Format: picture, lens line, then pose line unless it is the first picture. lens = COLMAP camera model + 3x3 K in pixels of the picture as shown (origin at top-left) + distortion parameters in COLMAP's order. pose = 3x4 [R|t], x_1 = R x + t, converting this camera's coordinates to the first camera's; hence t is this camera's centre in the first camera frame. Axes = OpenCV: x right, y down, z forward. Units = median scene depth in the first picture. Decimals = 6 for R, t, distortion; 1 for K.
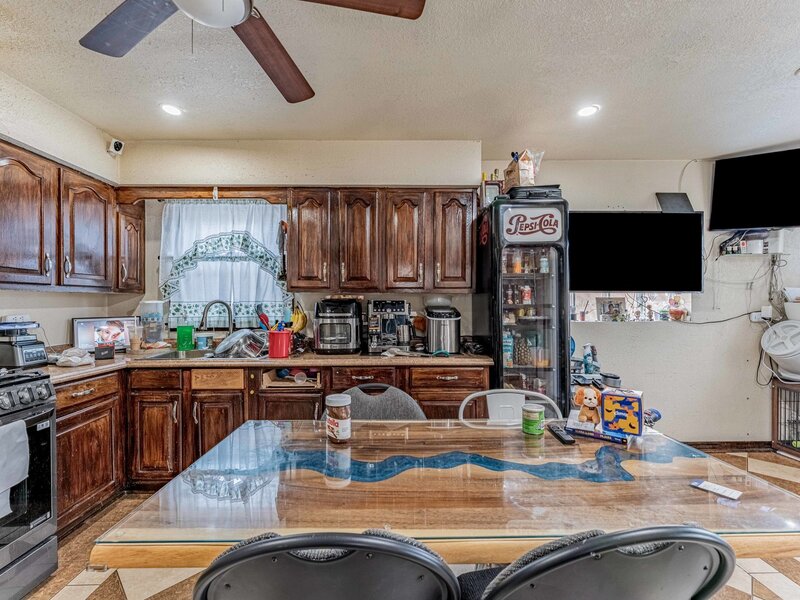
lens RADIAL K [[359.7, 0, 400.0], [0, 359.7, 300.0], [0, 0, 1]] dist [0.000158, -0.000275]
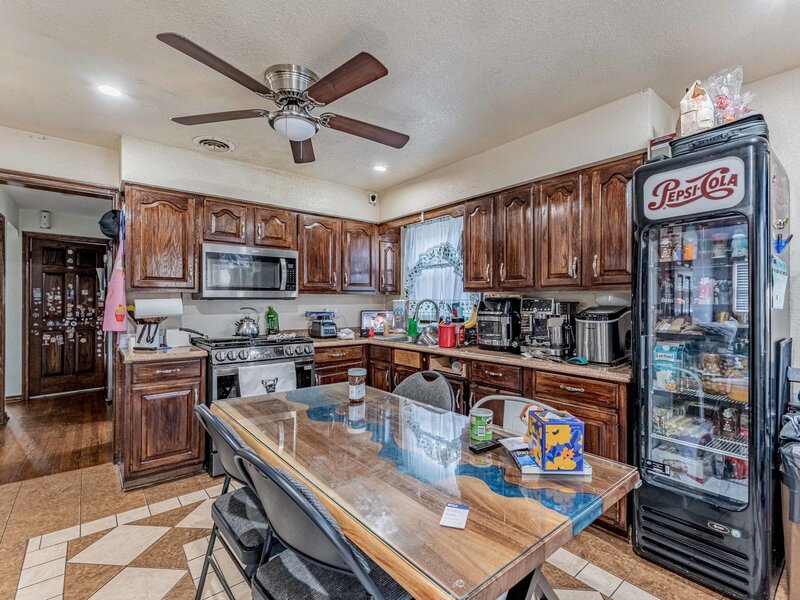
lens RADIAL K [[381.7, 0, 415.1], [0, 381.7, 297.3], [0, 0, 1]] dist [-0.002660, -0.000690]
pose [[0.633609, -0.006107, -0.773630, 0.544566], [0.005096, 0.999980, -0.003720, -0.001849], [0.773637, -0.001585, 0.633627, 0.110915]]
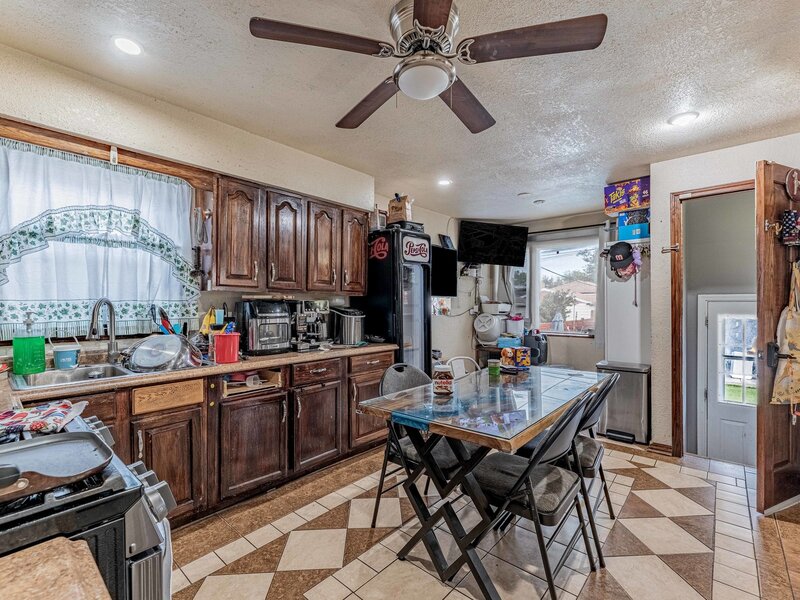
lens RADIAL K [[366.4, 0, 406.6], [0, 366.4, 300.3], [0, 0, 1]] dist [-0.001926, -0.000909]
pose [[0.666891, 0.010251, 0.745085, -0.684721], [-0.011589, 0.999927, -0.003384, -0.000392], [-0.745065, -0.006378, 0.666961, 0.041390]]
